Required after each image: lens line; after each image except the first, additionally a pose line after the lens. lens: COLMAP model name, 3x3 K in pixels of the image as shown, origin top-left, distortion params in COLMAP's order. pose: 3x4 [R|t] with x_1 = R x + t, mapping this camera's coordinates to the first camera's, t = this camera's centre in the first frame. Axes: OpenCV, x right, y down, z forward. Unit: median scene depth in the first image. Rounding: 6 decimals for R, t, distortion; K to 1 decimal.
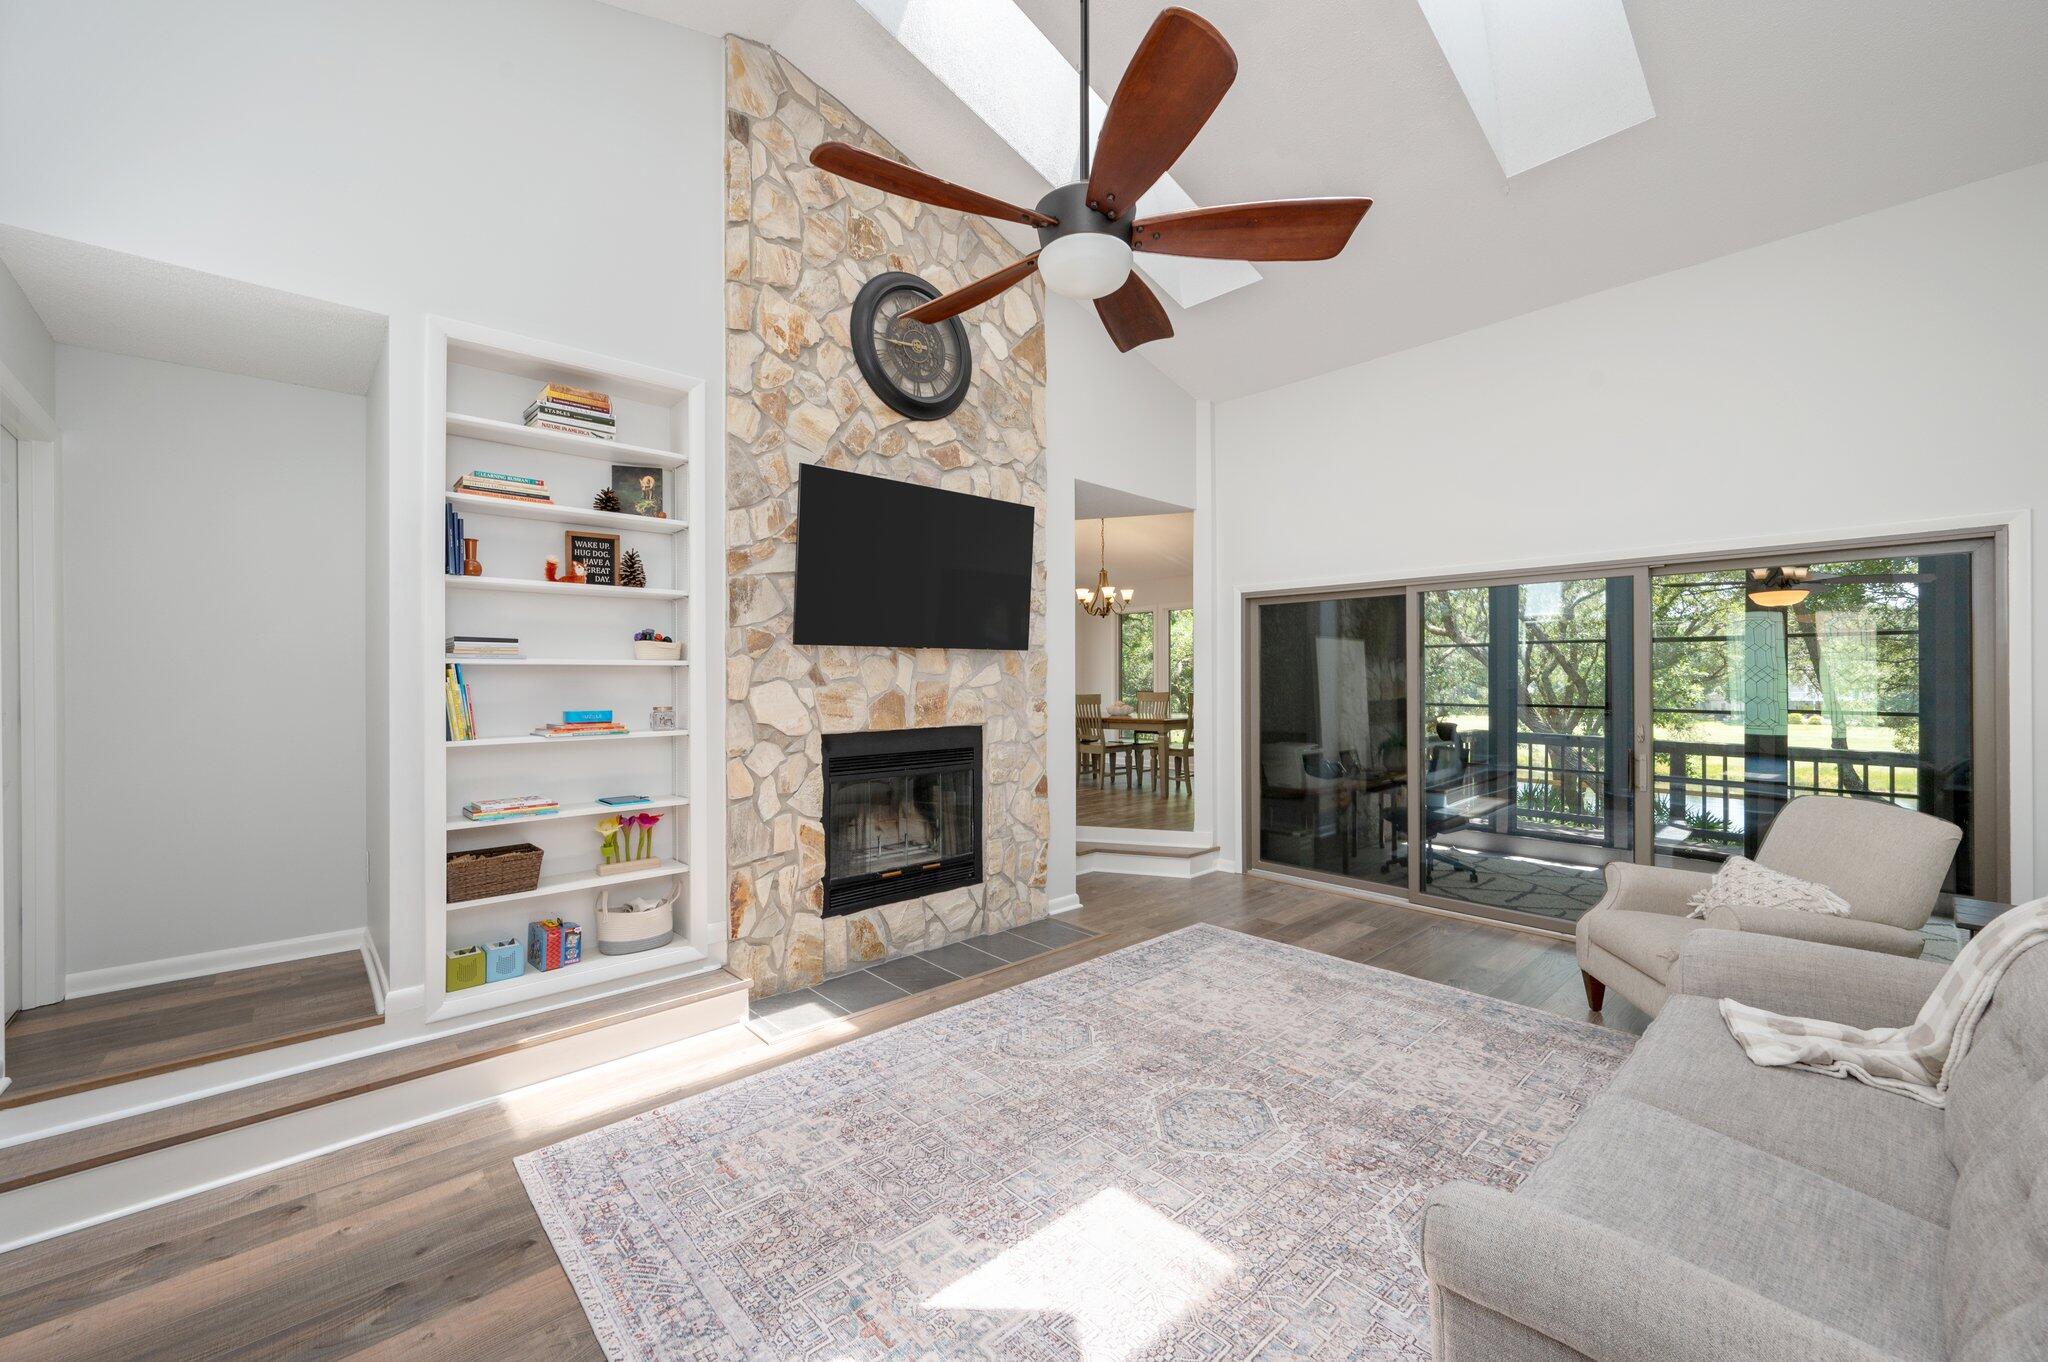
lens RADIAL K [[813.0, 0, 1025.7], [0, 813.0, 672.7], [0, 0, 1]] dist [-0.000507, -0.000054]
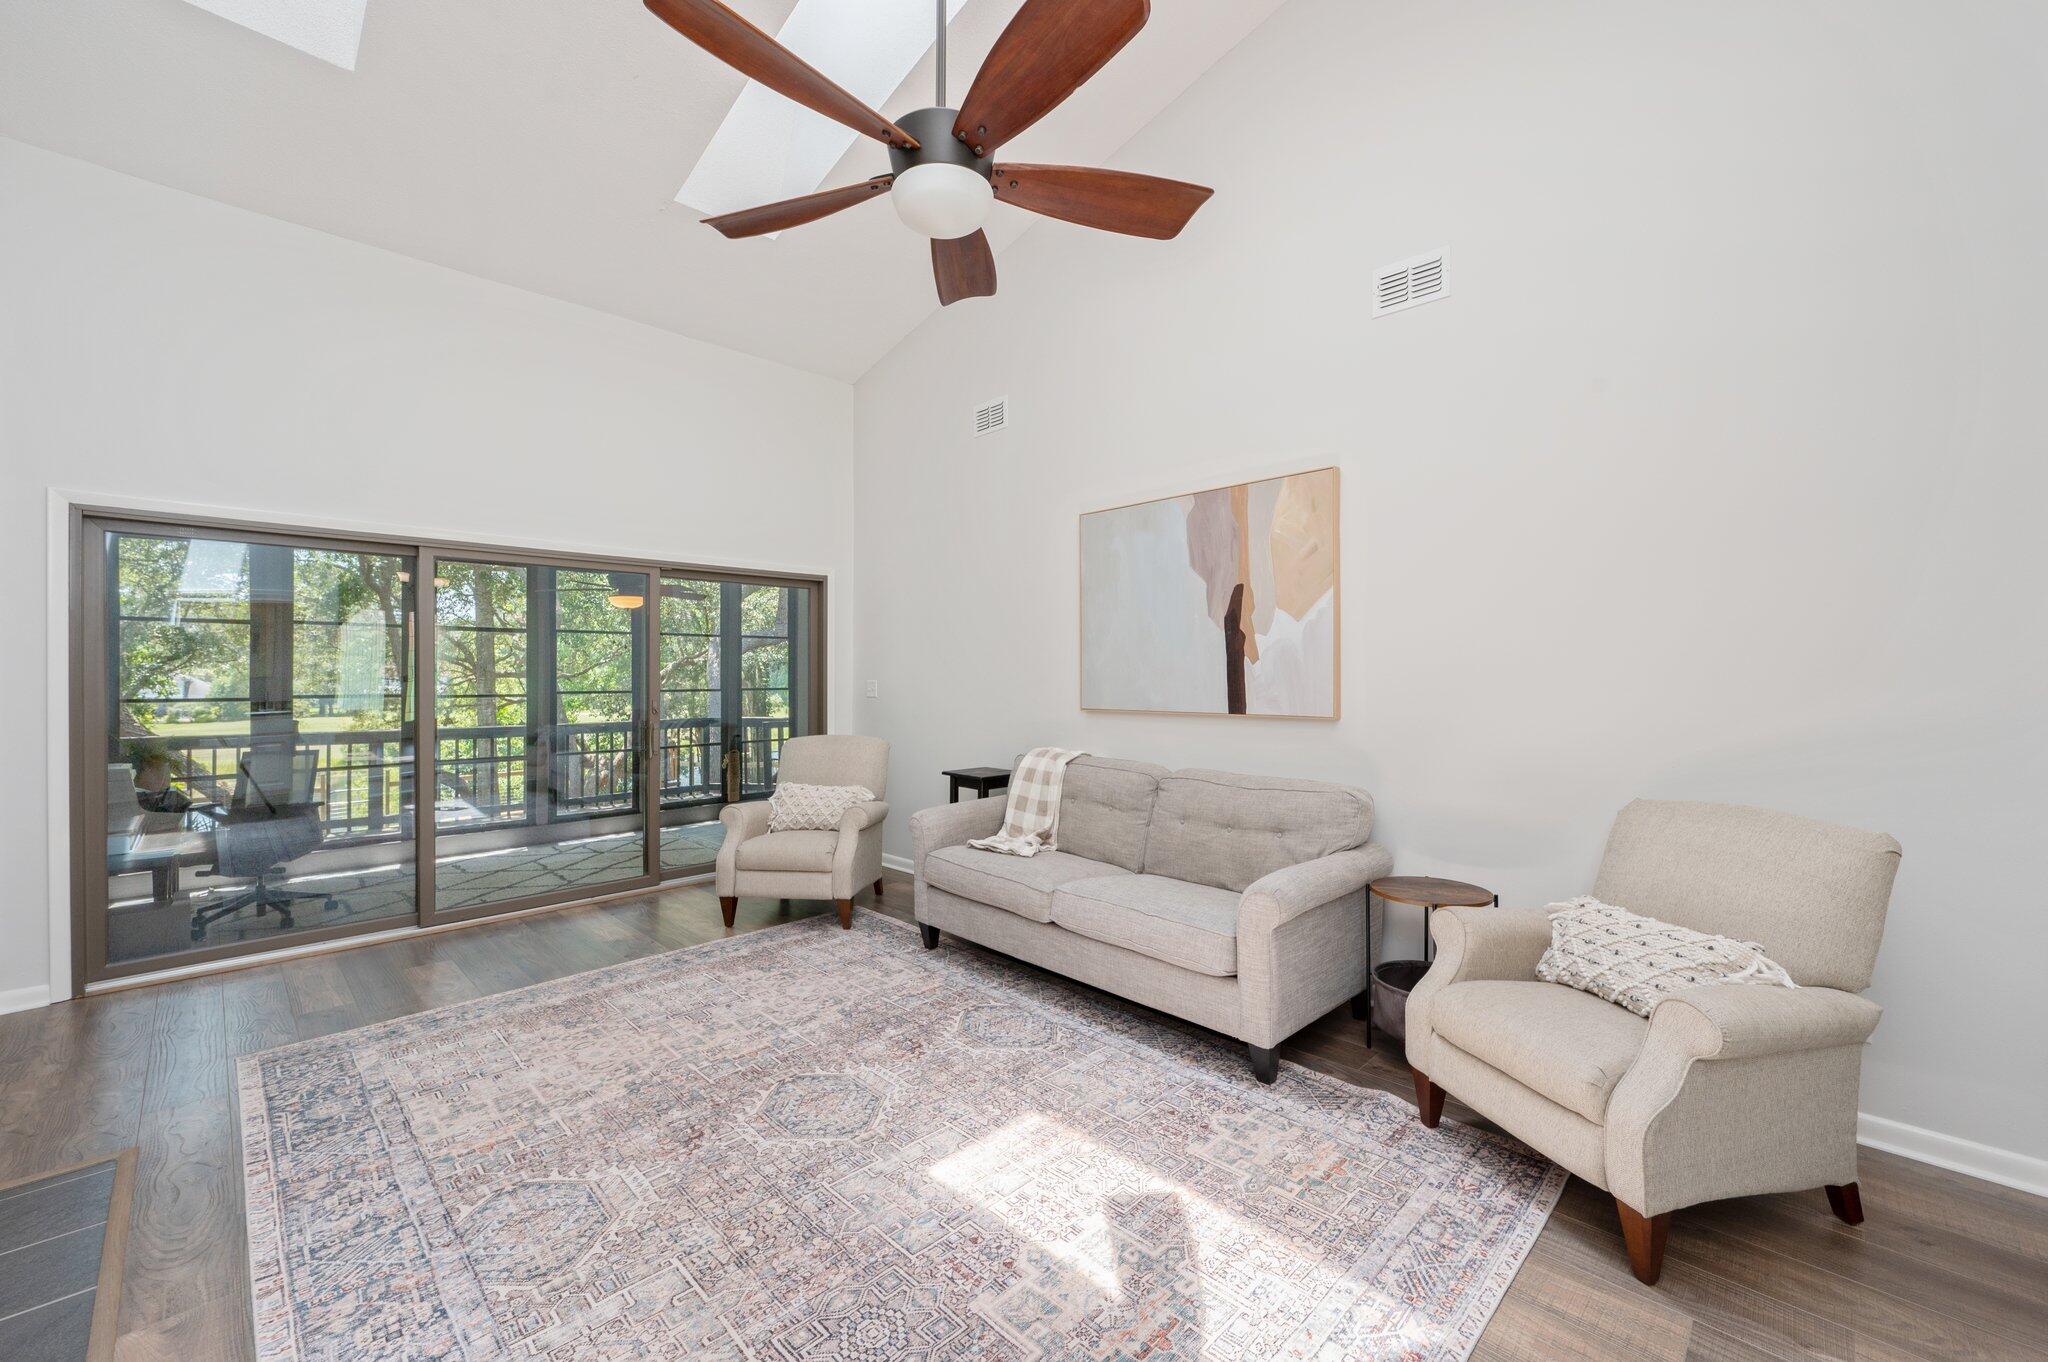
lens RADIAL K [[813.0, 0, 1025.7], [0, 813.0, 672.7], [0, 0, 1]] dist [-0.000507, -0.000054]
pose [[-0.044832, 0.001110, 0.998994, -0.520855], [-0.005822, 0.999982, -0.001373, 0.025404], [-0.998978, -0.005878, -0.044825, 0.565469]]
